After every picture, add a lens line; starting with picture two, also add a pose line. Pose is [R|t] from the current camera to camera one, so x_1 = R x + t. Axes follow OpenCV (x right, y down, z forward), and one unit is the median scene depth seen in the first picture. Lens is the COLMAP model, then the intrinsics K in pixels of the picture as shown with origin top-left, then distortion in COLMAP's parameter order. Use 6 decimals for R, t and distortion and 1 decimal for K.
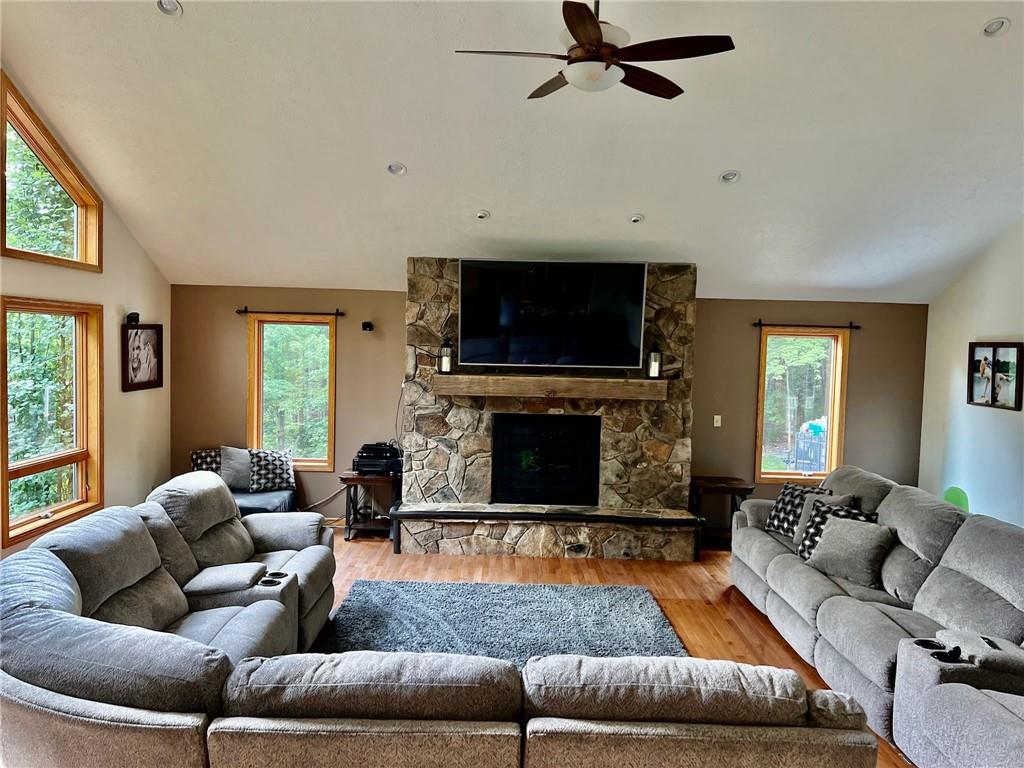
lens RADIAL K [[773.0, 0, 516.2], [0, 773.0, 388.3], [0, 0, 1]] dist [0.087922, -0.095579]
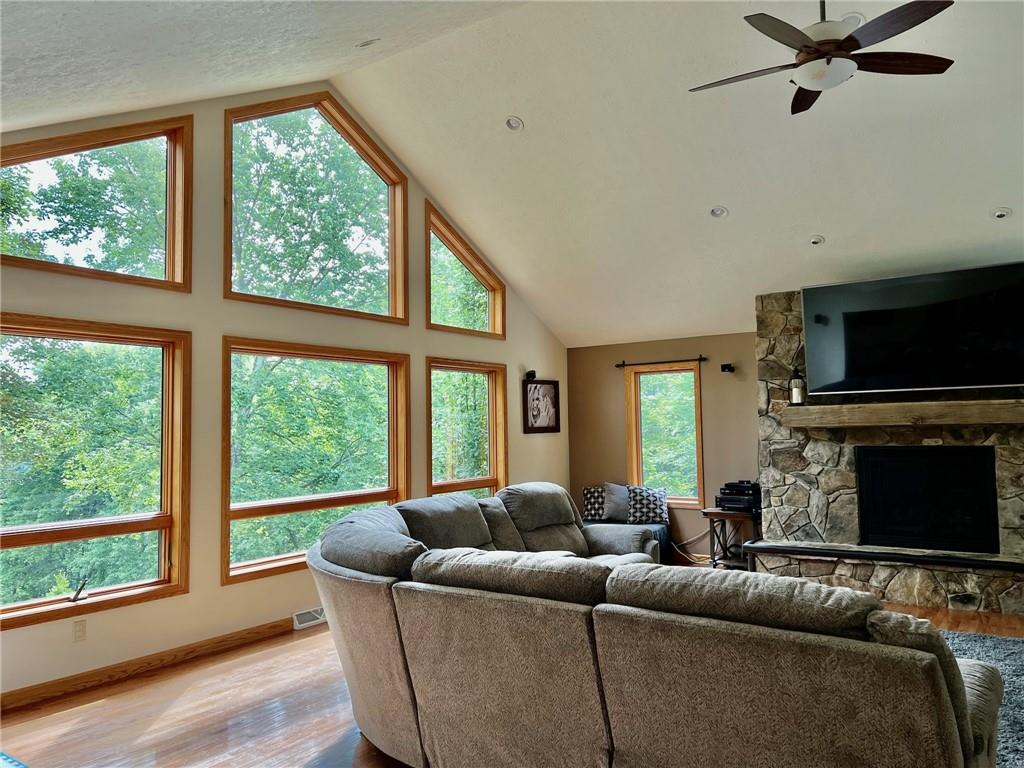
lens RADIAL K [[773.0, 0, 506.9], [0, 773.0, 383.8], [0, 0, 1]] dist [0.087922, -0.095579]
pose [[0.818991, -0.073310, -0.569104, 0.171007], [0.007672, 0.993115, -0.116889, 0.065498], [0.573755, 0.091365, 0.813915, -0.020319]]
